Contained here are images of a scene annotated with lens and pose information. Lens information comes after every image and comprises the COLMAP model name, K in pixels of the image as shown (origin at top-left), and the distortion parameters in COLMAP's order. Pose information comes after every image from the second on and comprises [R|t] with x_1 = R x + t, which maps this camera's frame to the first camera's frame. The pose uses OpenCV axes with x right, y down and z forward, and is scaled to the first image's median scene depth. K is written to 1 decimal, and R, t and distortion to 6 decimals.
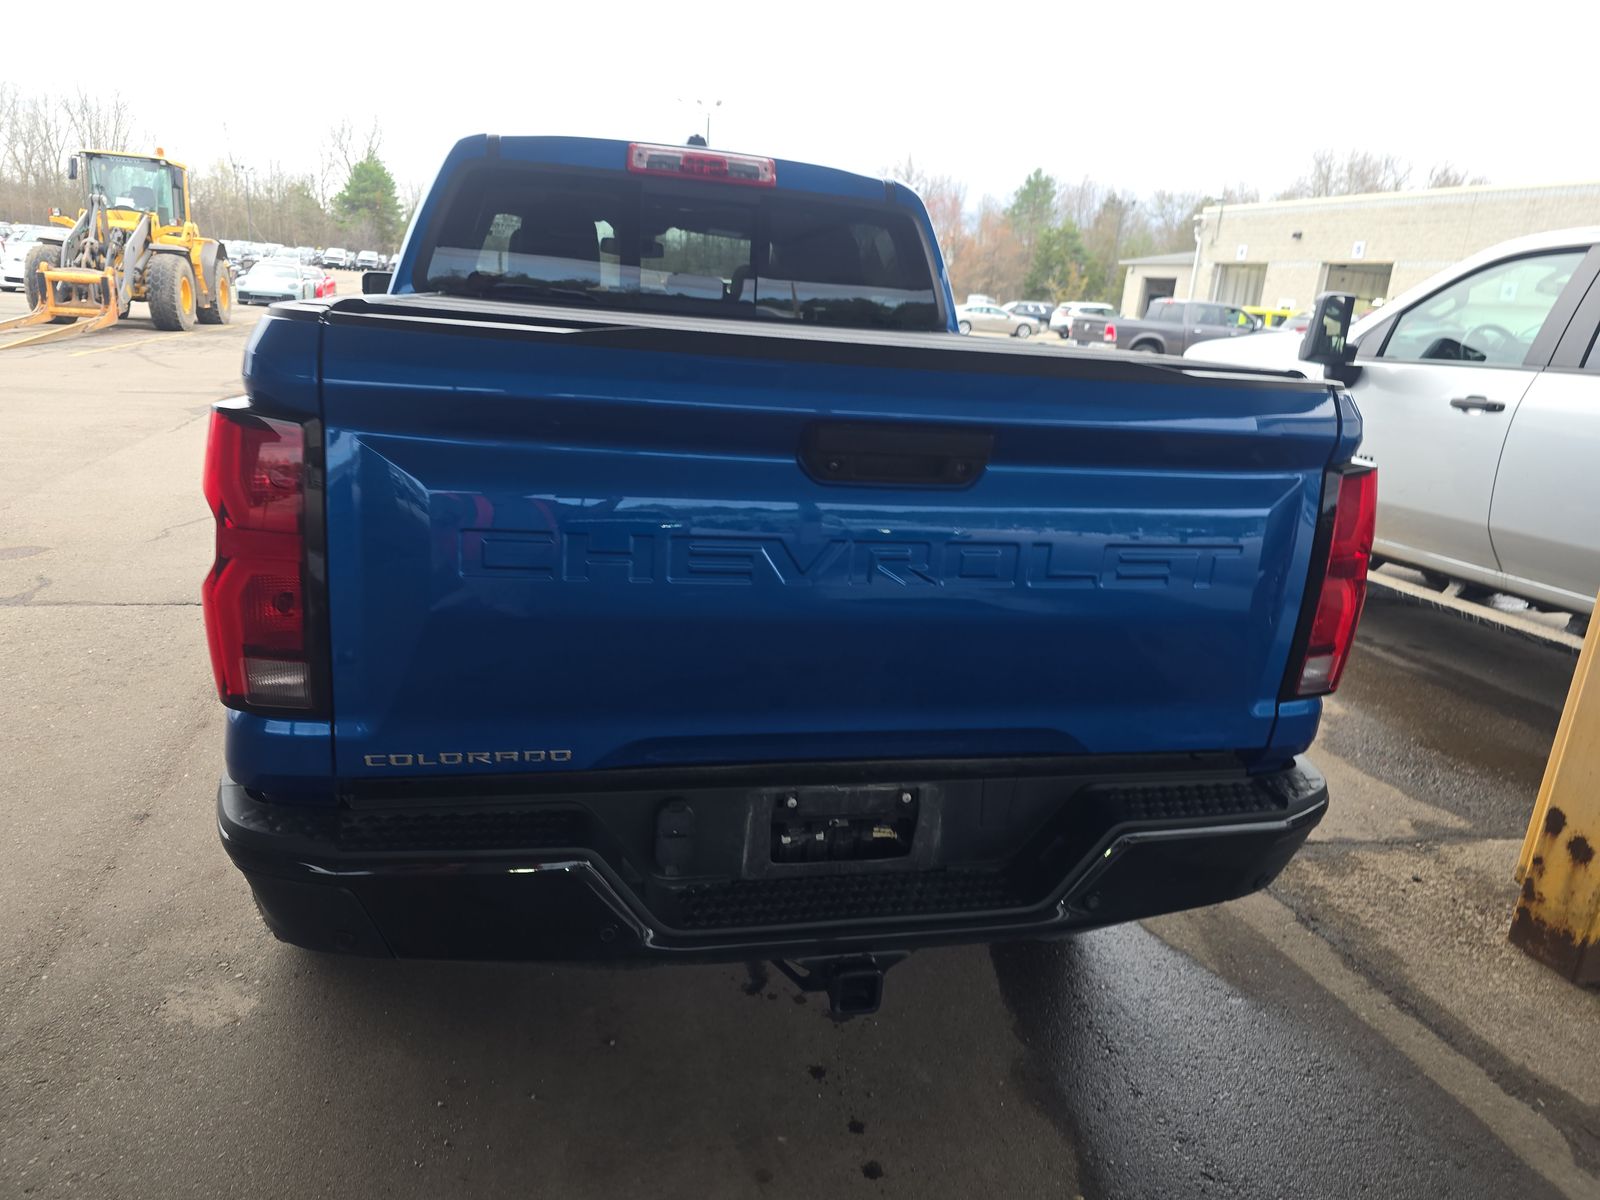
lens RADIAL K [[1093.4, 0, 806.4], [0, 1093.4, 588.8], [0, 0, 1]] dist [0.046979, -0.048639]
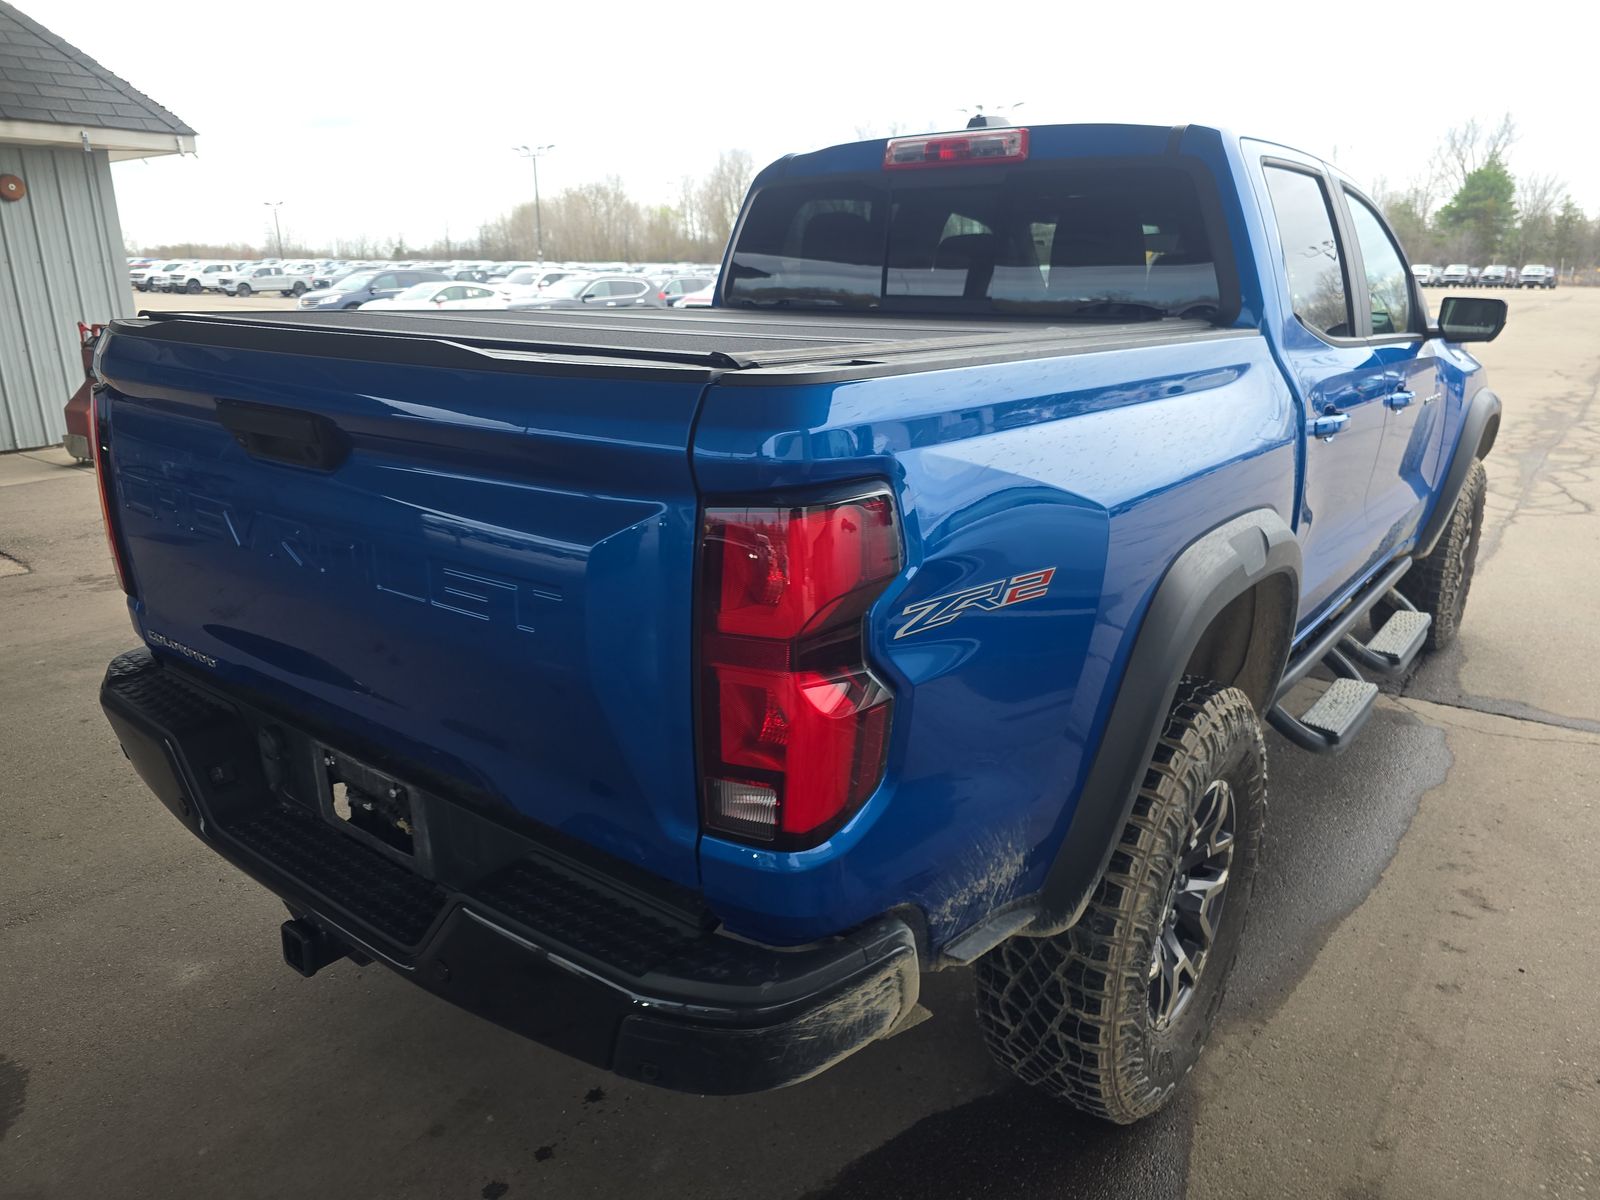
lens RADIAL K [[1114.5, 0, 800.0], [0, 1114.5, 600.0], [0, 0, 1]] dist [-0.002657, -0.003333]
pose [[0.615430, 0.149549, -0.773874, 0.346834], [-0.159395, 0.985163, 0.063620, -0.034029], [0.771907, 0.084198, 0.630136, 0.208876]]
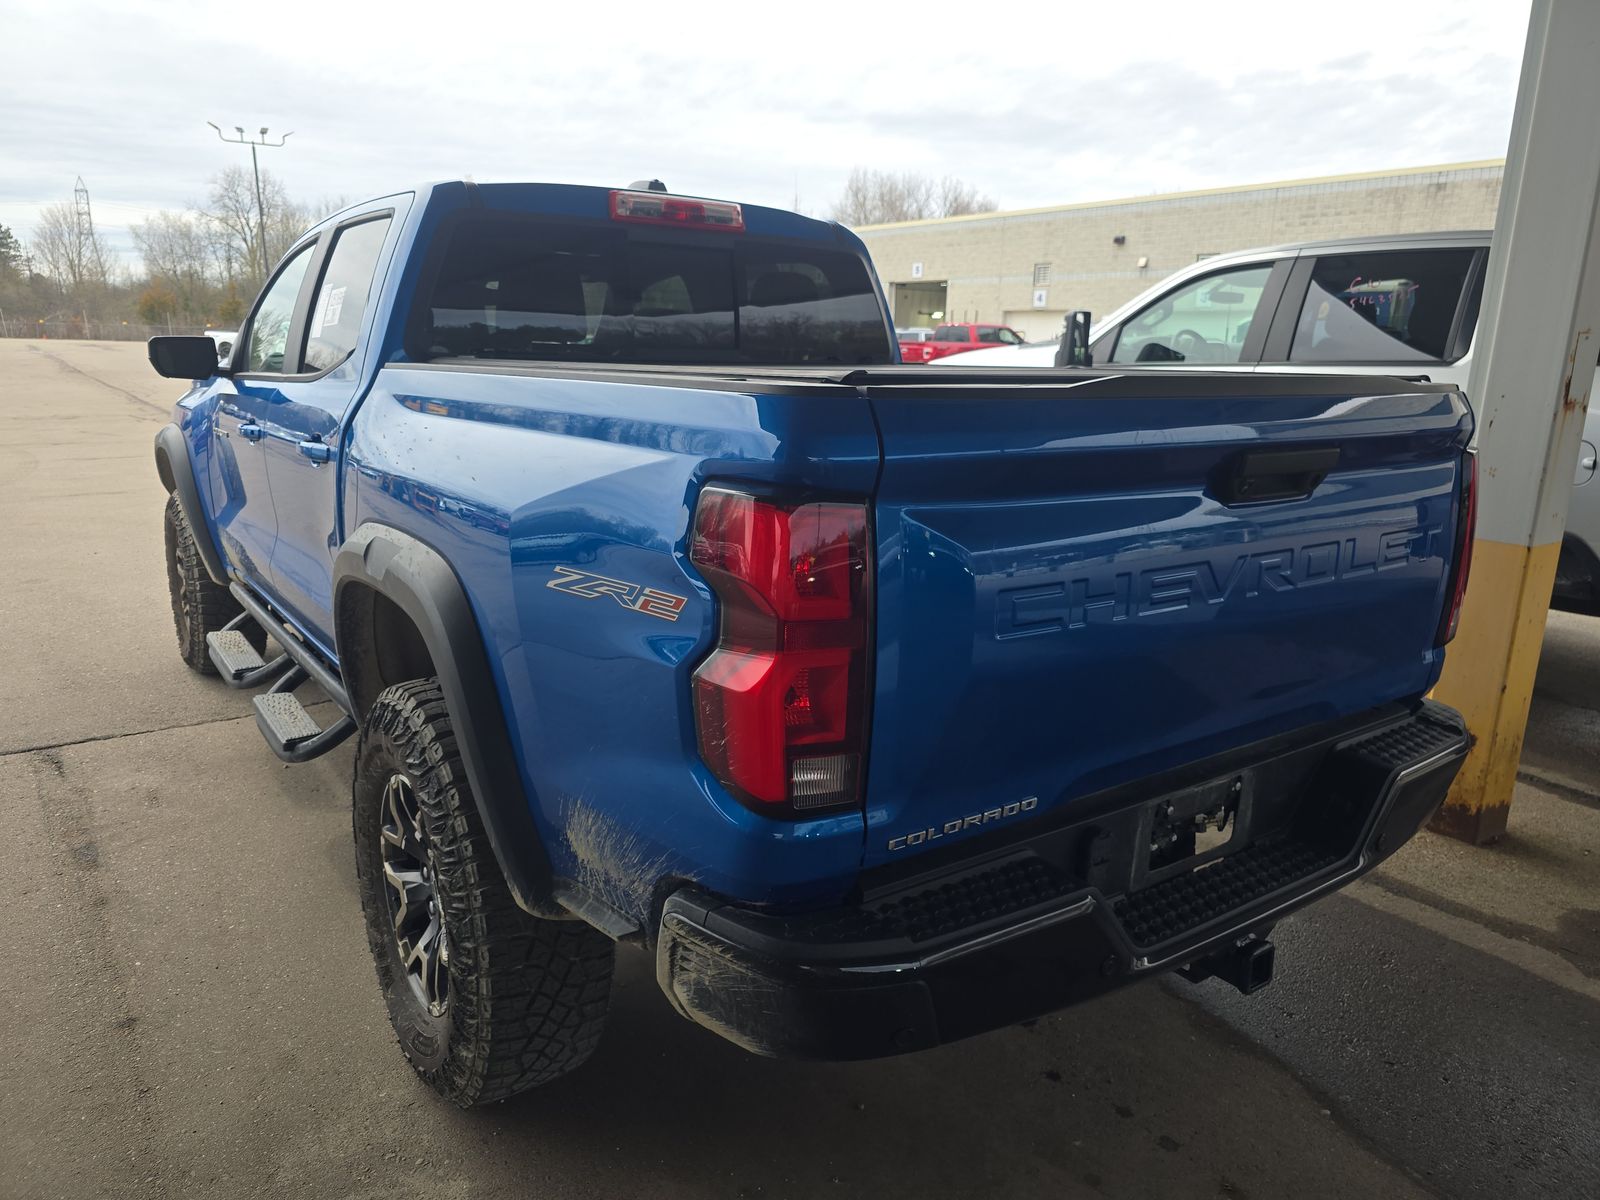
lens RADIAL K [[1093.4, 0, 806.4], [0, 1093.4, 588.8], [0, 0, 1]] dist [0.046979, -0.048639]
pose [[0.929740, -0.134047, 0.342949, -0.216014], [0.142246, 0.989830, 0.001257, -0.021798], [-0.339630, 0.047615, 0.939353, 0.033913]]
